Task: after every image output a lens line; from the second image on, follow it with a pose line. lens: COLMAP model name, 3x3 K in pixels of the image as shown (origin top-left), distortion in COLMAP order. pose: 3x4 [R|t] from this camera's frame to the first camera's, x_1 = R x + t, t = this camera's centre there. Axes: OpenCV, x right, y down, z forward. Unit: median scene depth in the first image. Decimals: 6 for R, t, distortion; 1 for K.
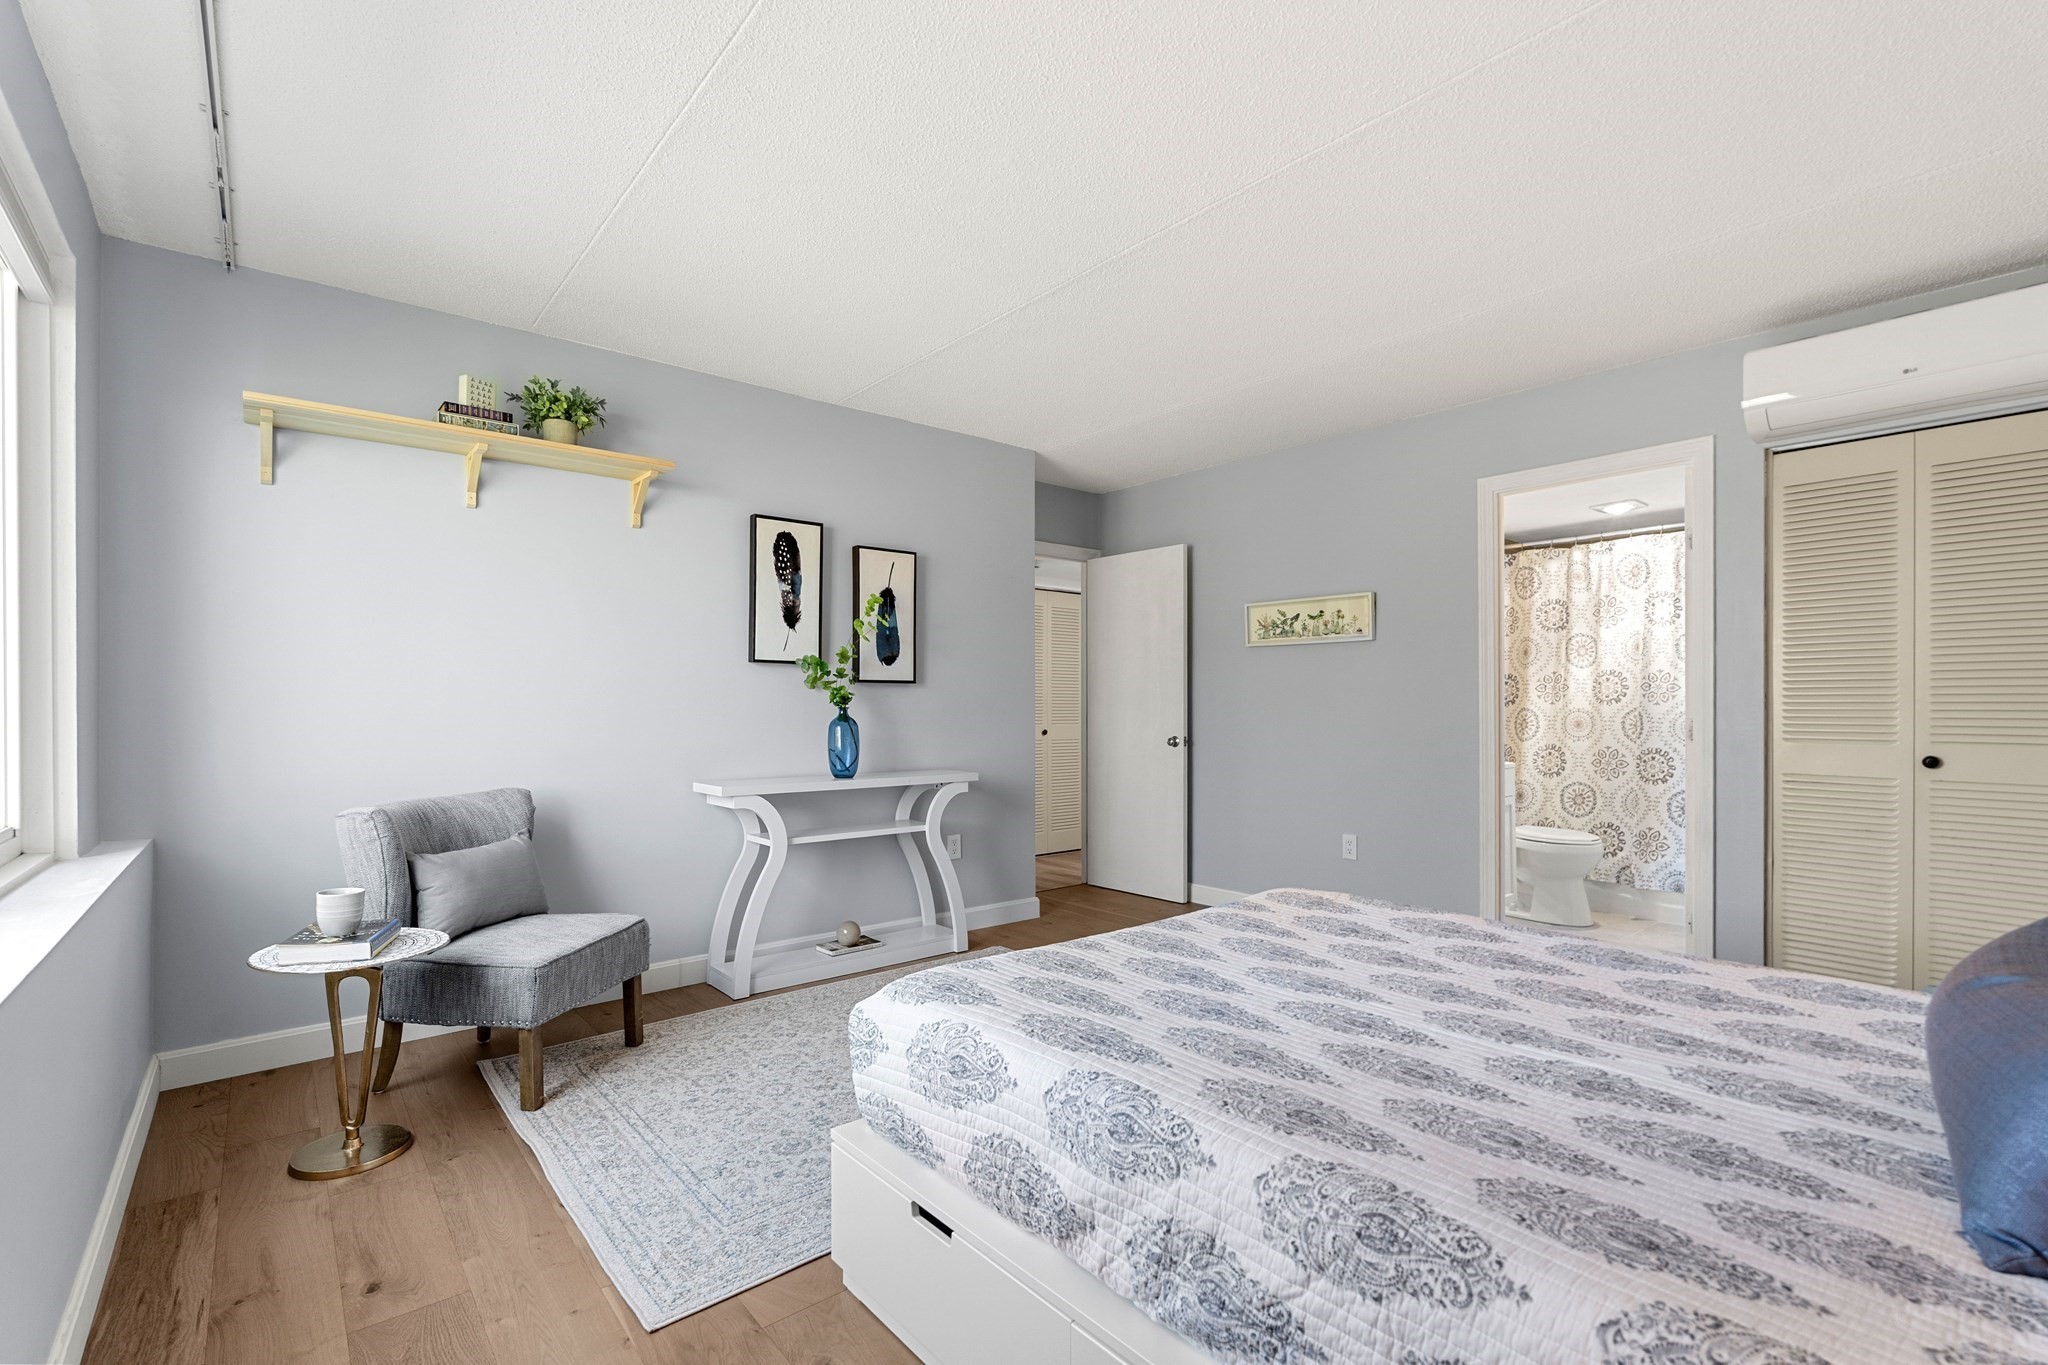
lens RADIAL K [[923.8, 0, 1026.1], [0, 923.8, 696.6], [0, 0, 1]] dist [-0.002715, 0.001051]
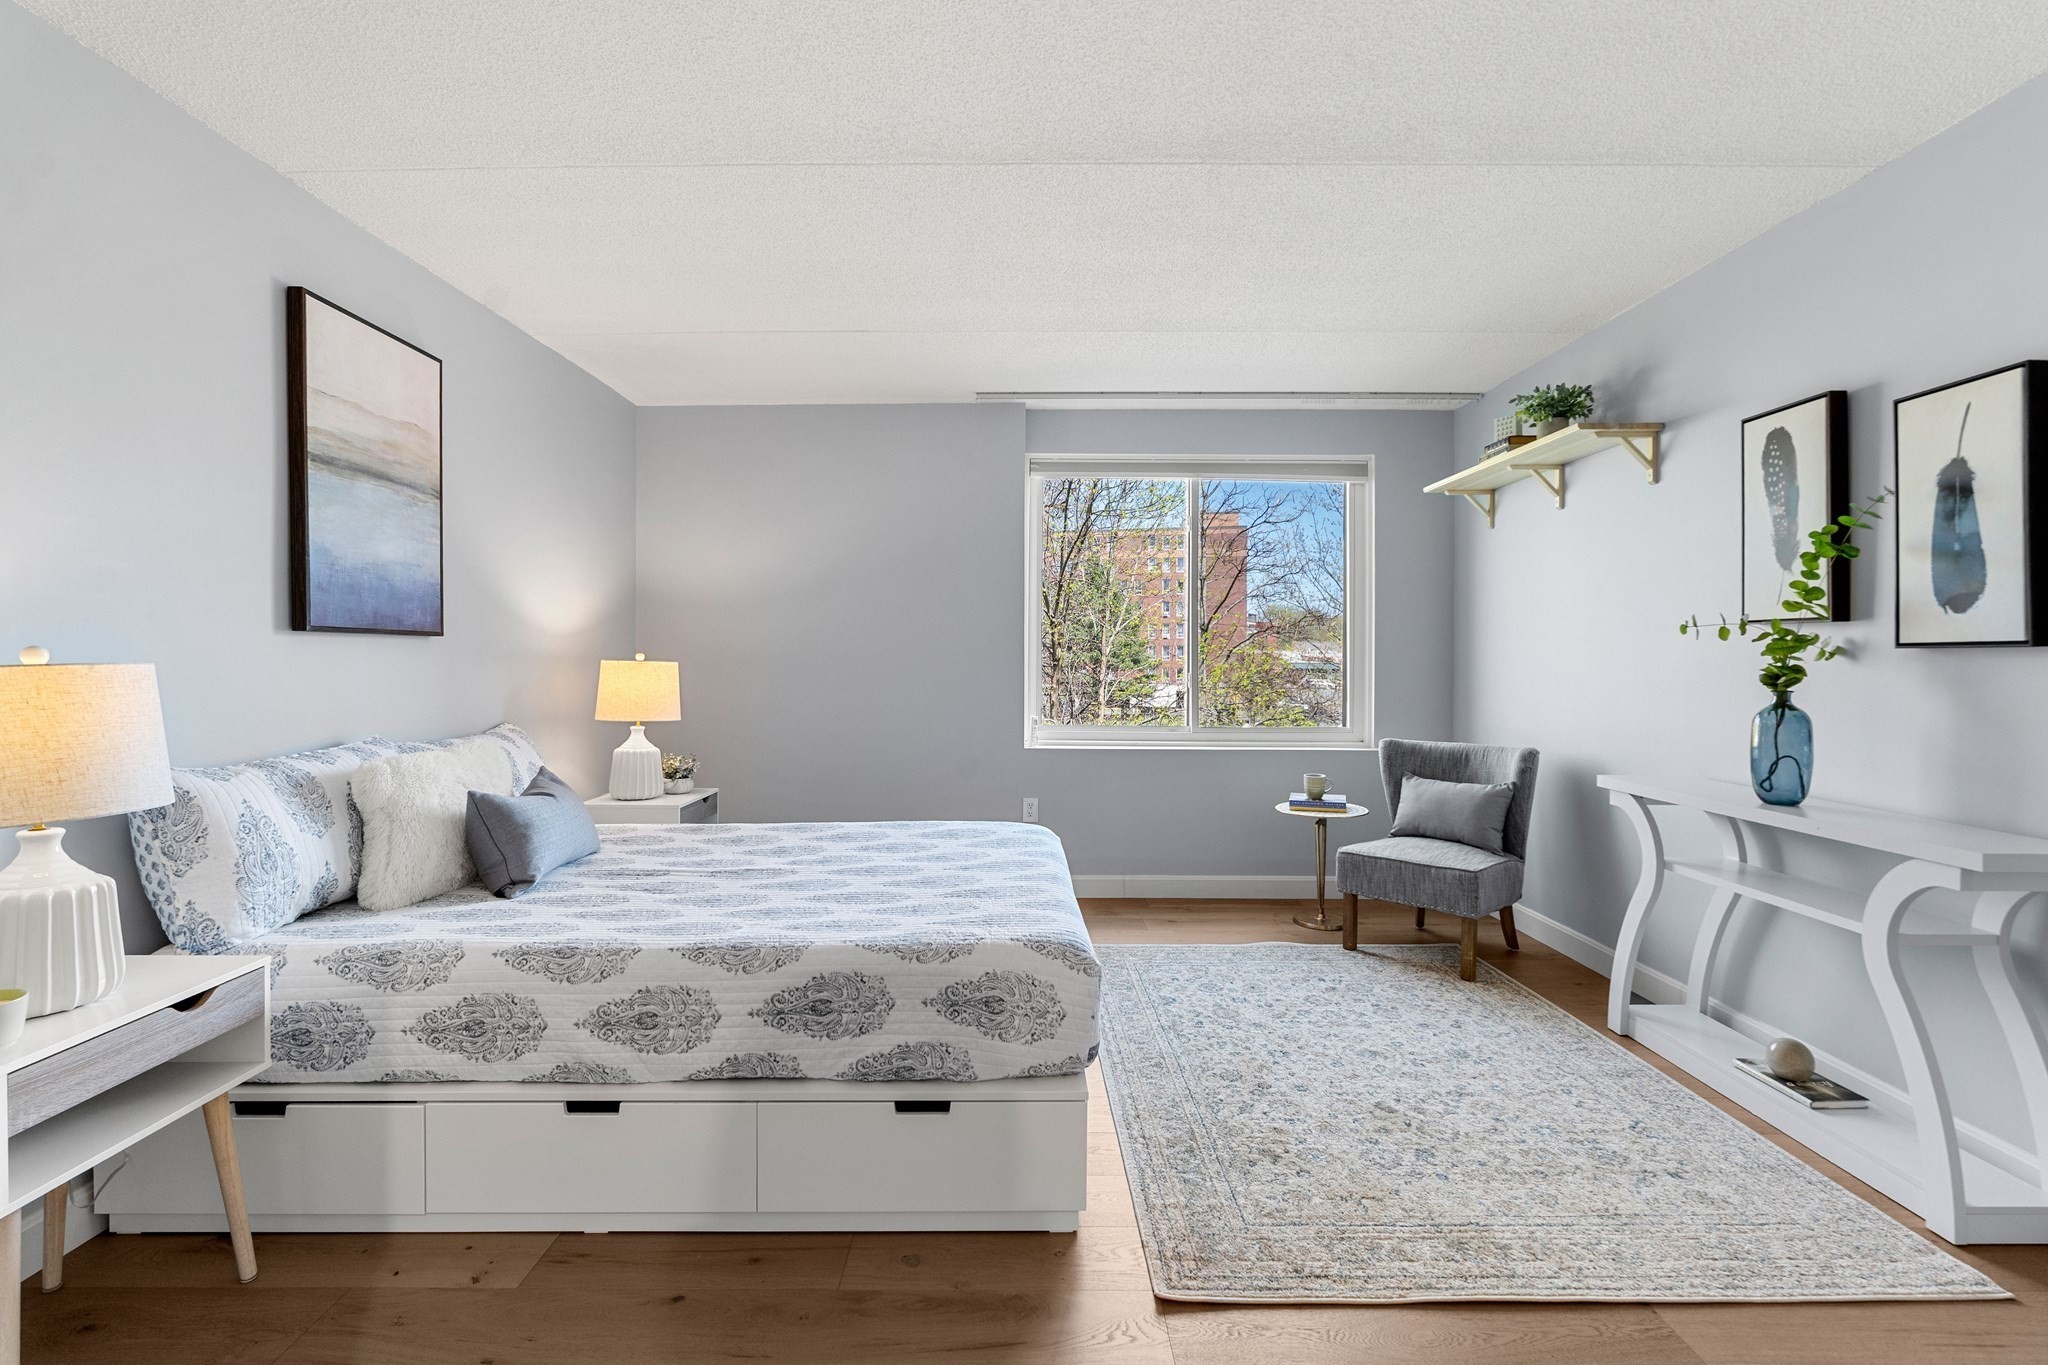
lens RADIAL K [[923.8, 0, 1022.7], [0, 923.8, 667.2], [0, 0, 1]] dist [-0.002715, 0.001051]
pose [[-0.632982, 0.004505, -0.774153, 0.536945], [0.001723, 0.999989, 0.004411, -0.006672], [0.774164, 0.001458, -0.632983, 0.878536]]
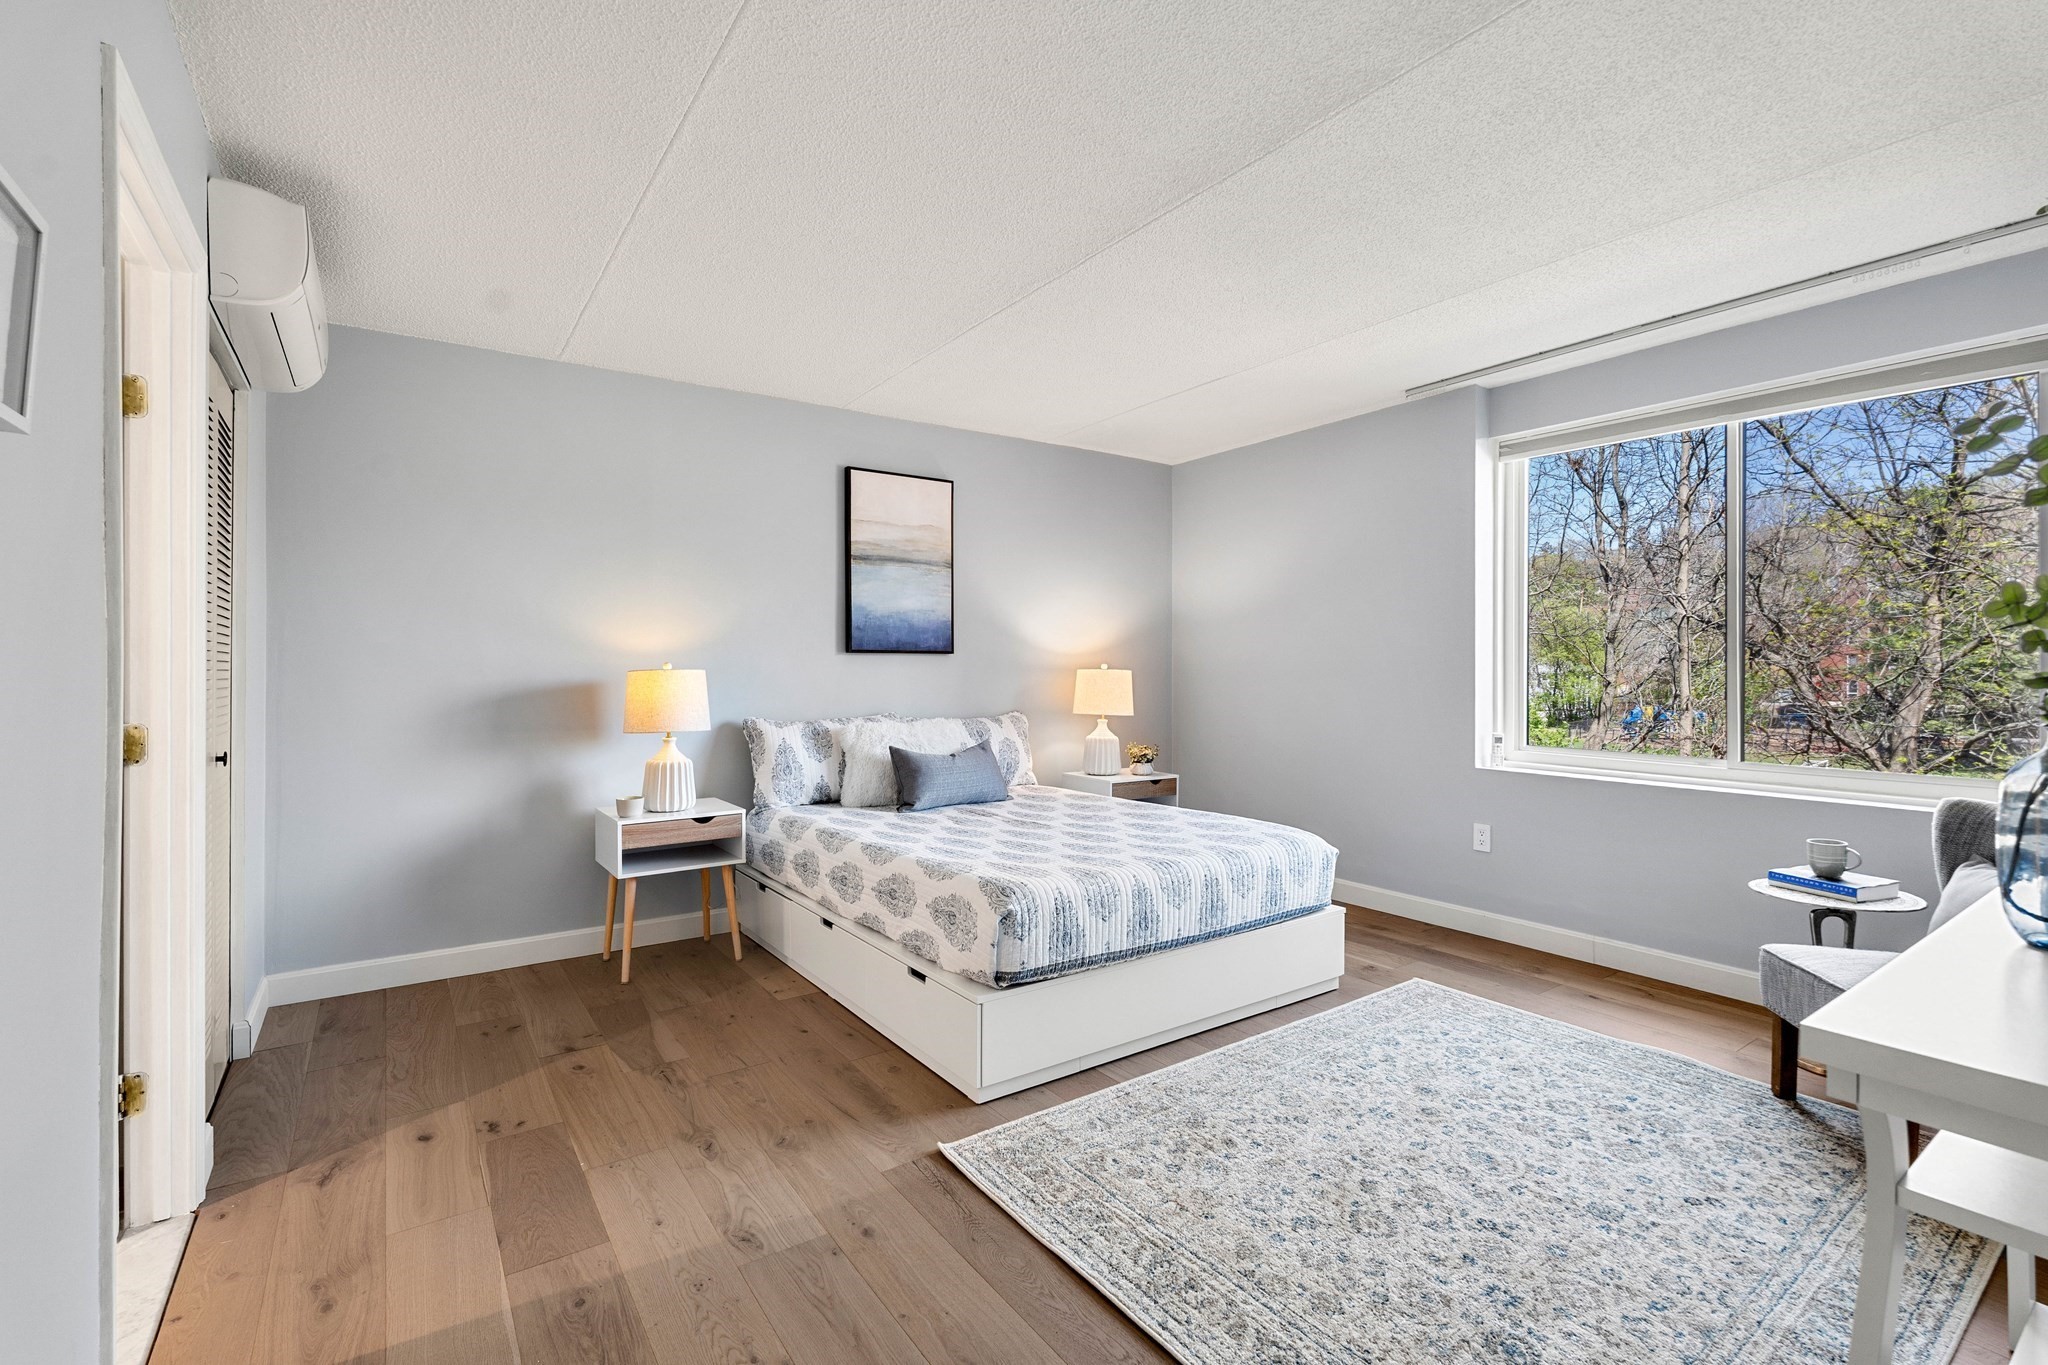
lens RADIAL K [[923.8, 0, 1025.4], [0, 923.8, 675.7], [0, 0, 1]] dist [-0.002715, 0.001051]
pose [[-0.996619, -0.004378, 0.082047, 0.115783], [-0.004176, 0.999988, 0.002629, -0.004747], [-0.082057, 0.002278, -0.996625, 1.184330]]
